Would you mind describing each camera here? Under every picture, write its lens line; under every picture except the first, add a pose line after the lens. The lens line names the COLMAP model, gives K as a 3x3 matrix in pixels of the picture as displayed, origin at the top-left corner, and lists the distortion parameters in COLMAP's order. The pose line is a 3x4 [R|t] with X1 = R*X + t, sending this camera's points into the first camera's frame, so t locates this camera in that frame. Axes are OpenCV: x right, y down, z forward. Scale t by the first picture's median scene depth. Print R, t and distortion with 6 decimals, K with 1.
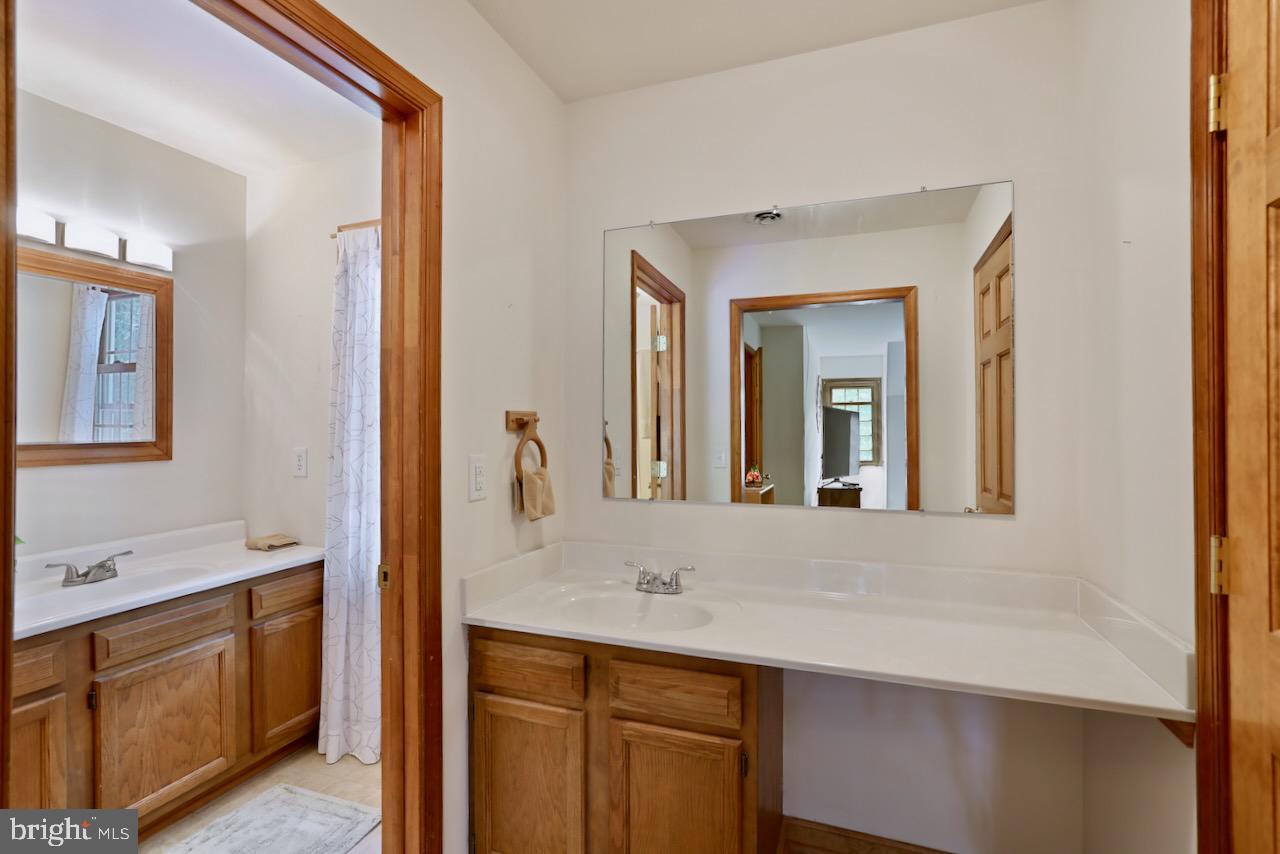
lens RADIAL K [[582.8, 0, 642.0], [0, 582.8, 428.1], [0, 0, 1]] dist [-0.025091, 0.009844]
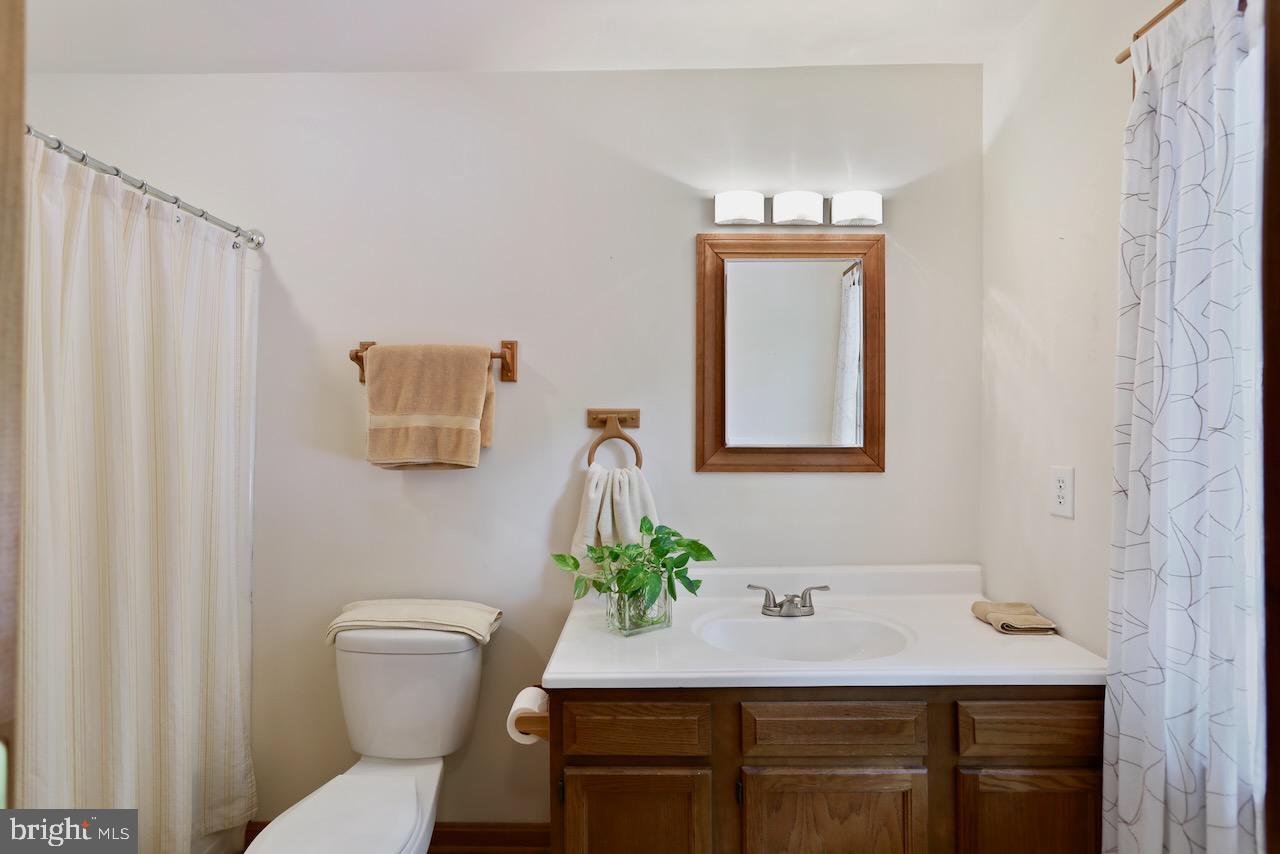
lens RADIAL K [[582.8, 0, 626.2], [0, 582.8, 423.8], [0, 0, 1]] dist [-0.025091, 0.009844]
pose [[0.321980, -0.001956, -0.946745, -0.212955], [-0.000617, 0.999997, -0.002276, -0.006864], [0.946746, 0.001316, 0.321978, 0.457530]]
